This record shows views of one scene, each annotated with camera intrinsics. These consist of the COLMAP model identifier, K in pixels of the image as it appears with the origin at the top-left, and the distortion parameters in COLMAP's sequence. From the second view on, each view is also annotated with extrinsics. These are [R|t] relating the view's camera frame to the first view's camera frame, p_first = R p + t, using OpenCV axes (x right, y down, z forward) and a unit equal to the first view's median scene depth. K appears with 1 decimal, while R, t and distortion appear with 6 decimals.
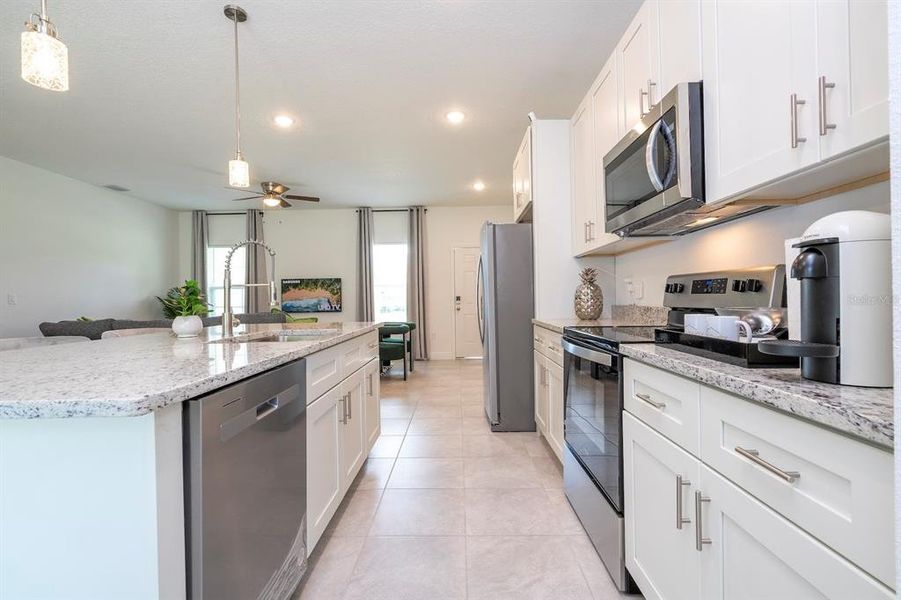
lens RADIAL K [[404.5, 0, 459.3], [0, 404.5, 300.5], [0, 0, 1]] dist [0.001605, 0.000466]
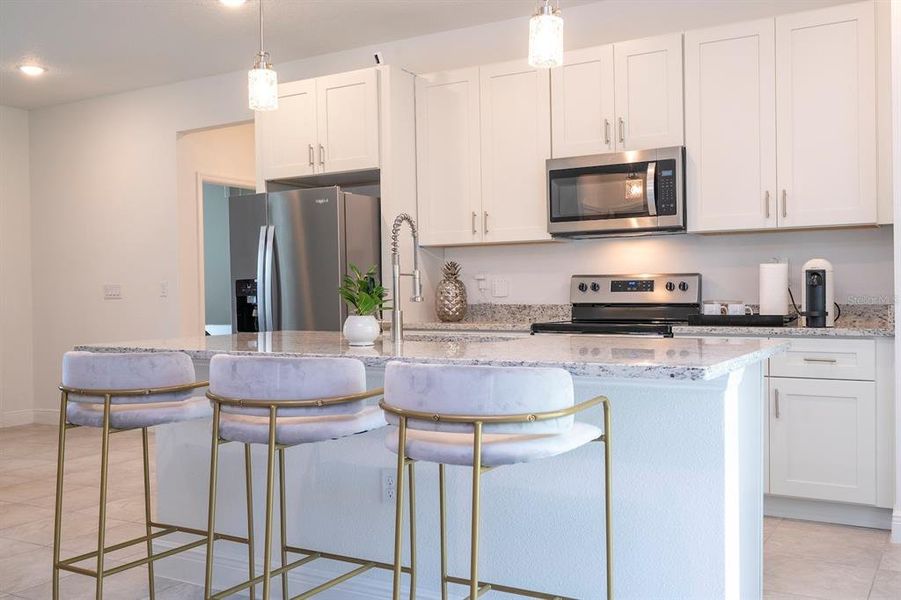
lens RADIAL K [[873.1, 0, 455.7], [0, 873.1, 301.9], [0, 0, 1]] dist [0.011540, 0.001805]
pose [[0.504012, 0.000995, 0.863696, -1.317172], [0.007985, 0.999951, -0.005812, 0.017358], [-0.863660, 0.009826, 0.503979, 0.059793]]
